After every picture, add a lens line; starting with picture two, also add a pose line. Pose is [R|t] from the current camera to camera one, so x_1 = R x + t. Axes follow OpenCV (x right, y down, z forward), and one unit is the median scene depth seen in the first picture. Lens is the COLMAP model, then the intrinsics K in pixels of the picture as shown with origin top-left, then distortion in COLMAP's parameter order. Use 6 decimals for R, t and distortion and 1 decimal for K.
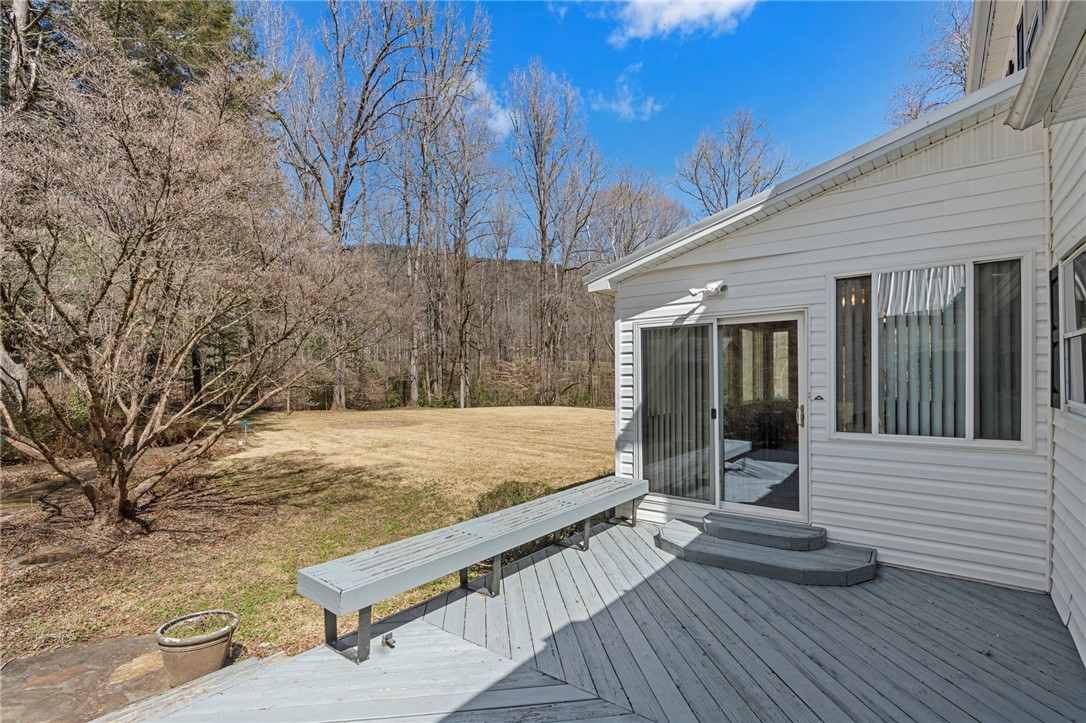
lens RADIAL K [[504.1, 0, 543.0], [0, 504.1, 361.5], [0, 0, 1]] dist [-0.000123, -0.000009]
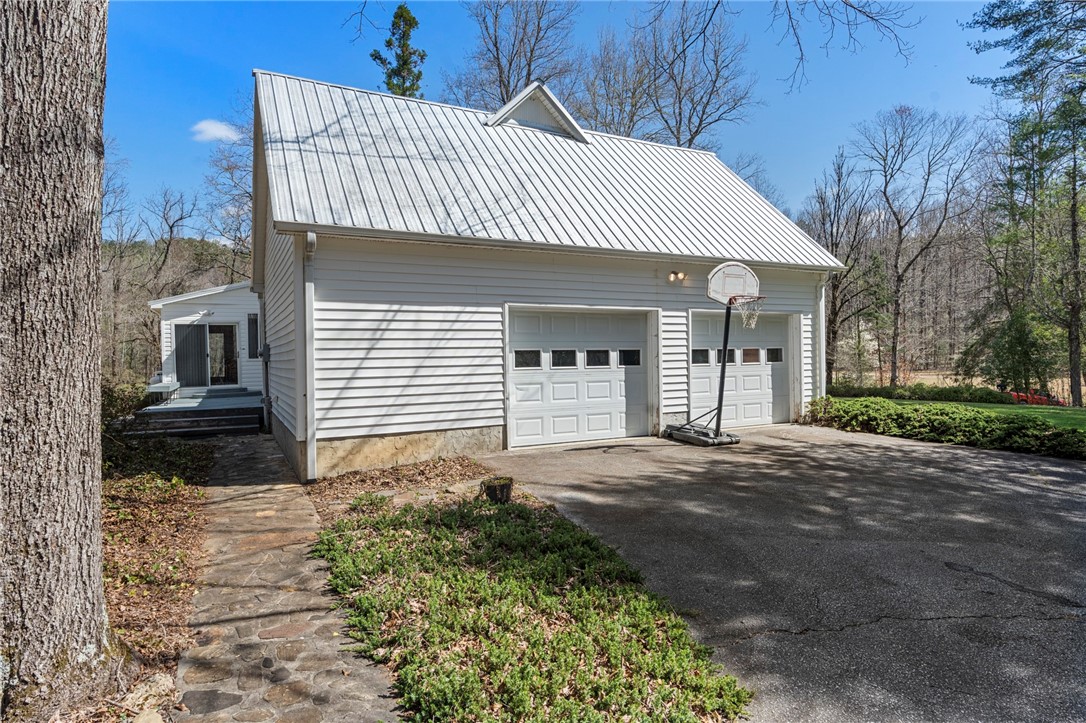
lens RADIAL K [[610.5, 0, 543.0], [0, 610.5, 361.5], [0, 0, 1]] dist [-0.000279, -0.000116]
pose [[0.410715, -0.004308, 0.911754, -1.941869], [-0.004888, 0.999964, 0.006926, 0.096340], [-0.911751, -0.007302, 0.410679, -2.057876]]
